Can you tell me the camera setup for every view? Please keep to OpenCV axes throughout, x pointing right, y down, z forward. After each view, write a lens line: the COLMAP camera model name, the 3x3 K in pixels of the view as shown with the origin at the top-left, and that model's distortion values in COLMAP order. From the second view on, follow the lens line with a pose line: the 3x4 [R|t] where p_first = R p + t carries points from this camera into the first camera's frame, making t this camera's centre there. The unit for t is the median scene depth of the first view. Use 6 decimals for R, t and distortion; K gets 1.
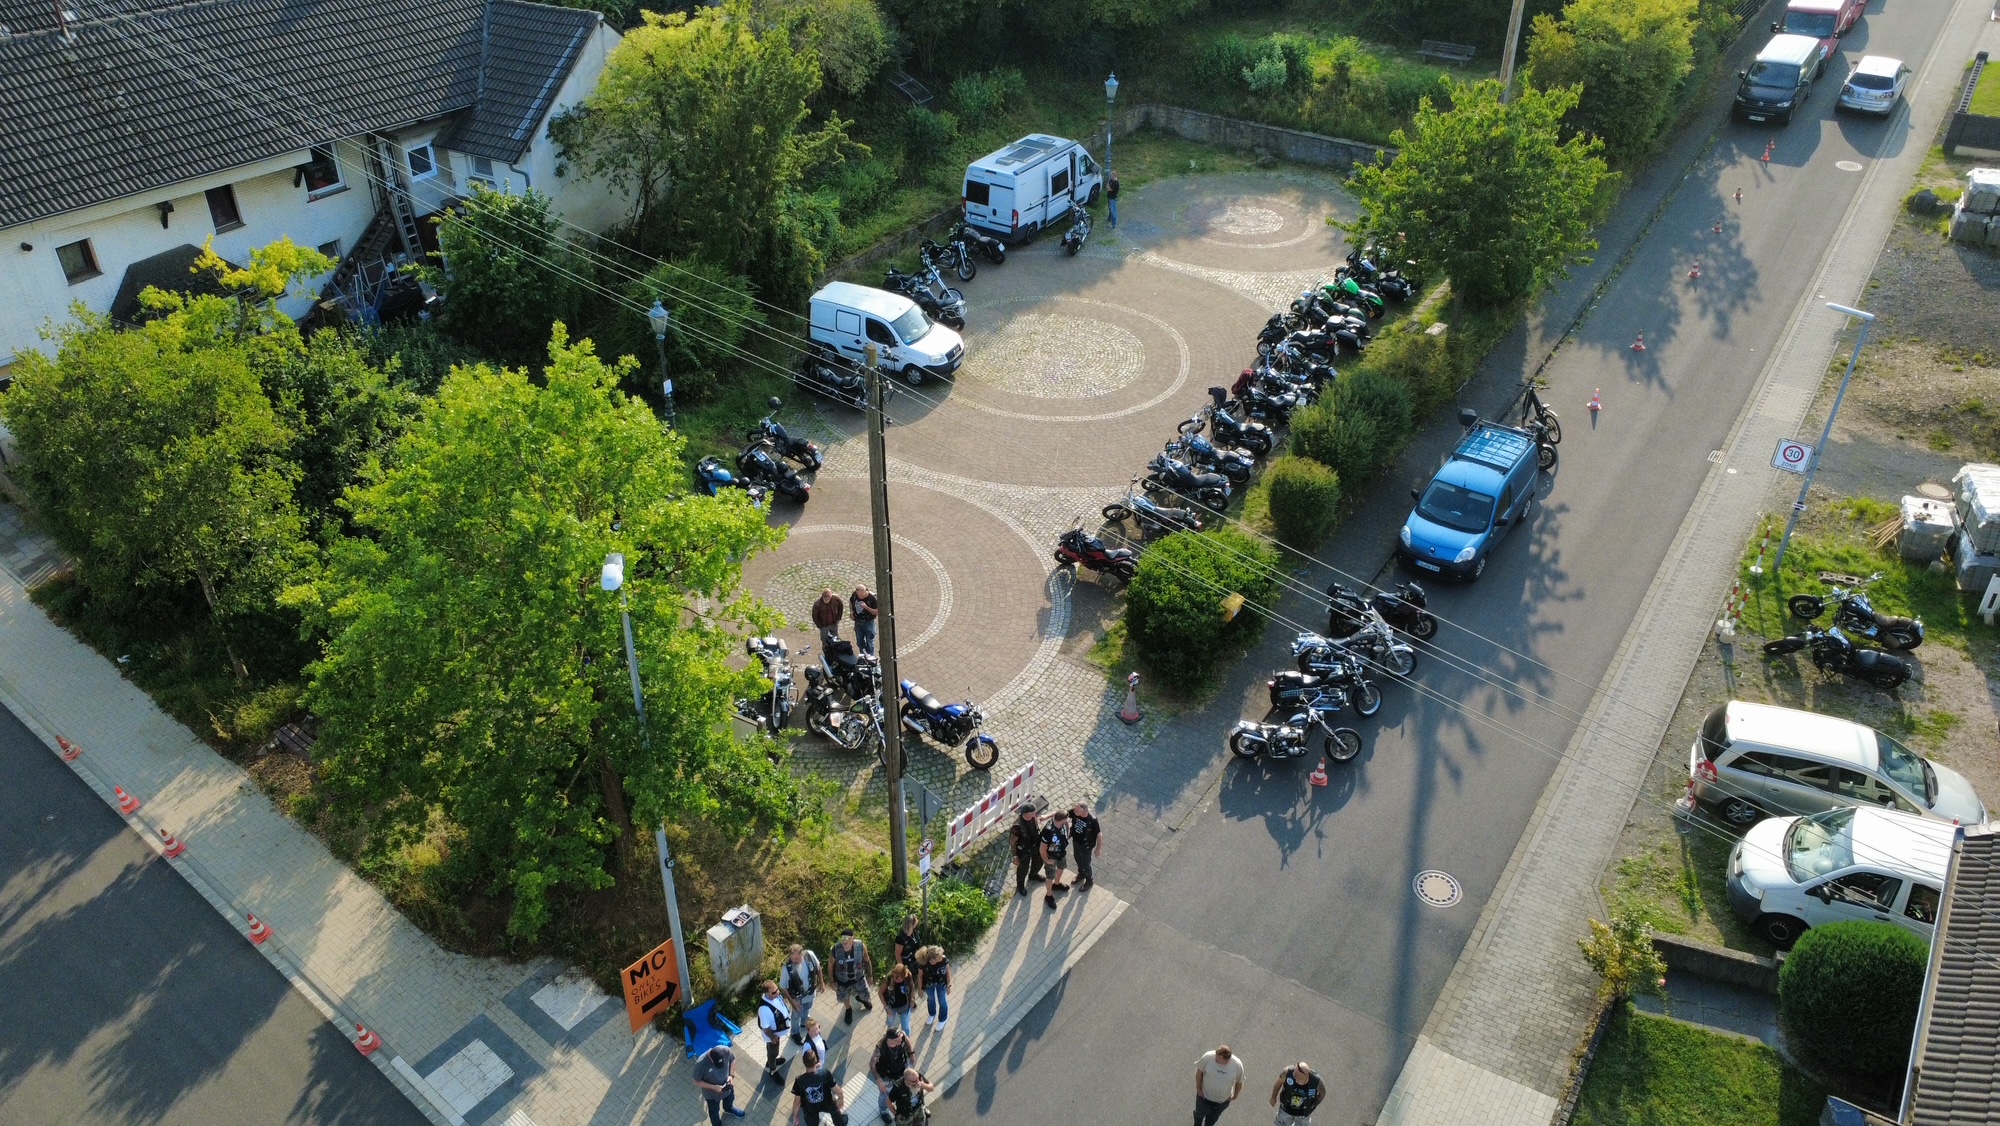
lens RADIAL K [[1452.0, 0, 992.0], [0, 1452.0, 561.3], [0, 0, 1]] dist [-0.002204, 0.004230]
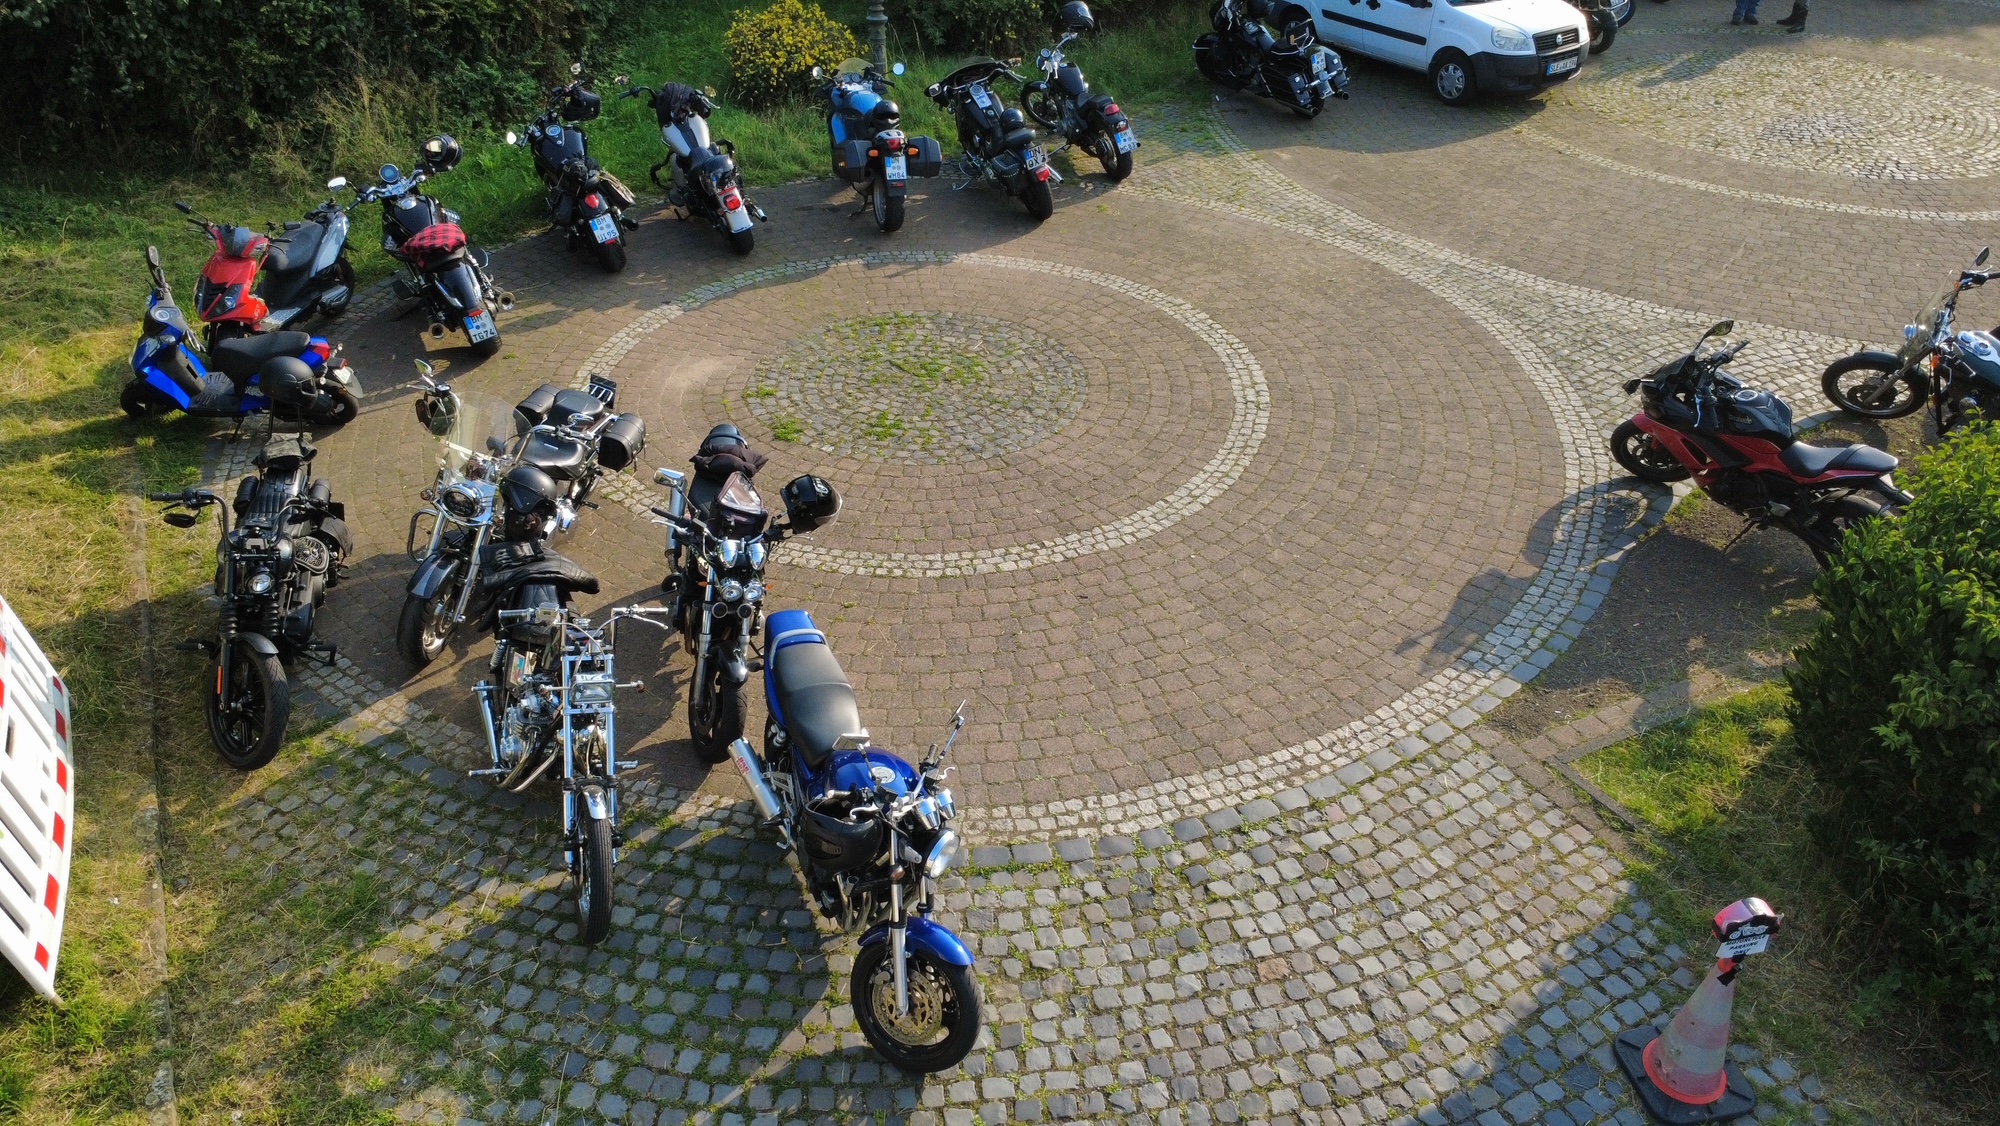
lens RADIAL K [[1452.0, 0, 998.0], [0, 1452.0, 563.9], [0, 0, 1]] dist [-0.002204, 0.004230]
pose [[0.864360, 0.257860, -0.431728, 0.071008], [-0.267647, 0.962721, 0.039154, 0.045270], [0.425730, 0.081708, 0.901154, 0.668163]]
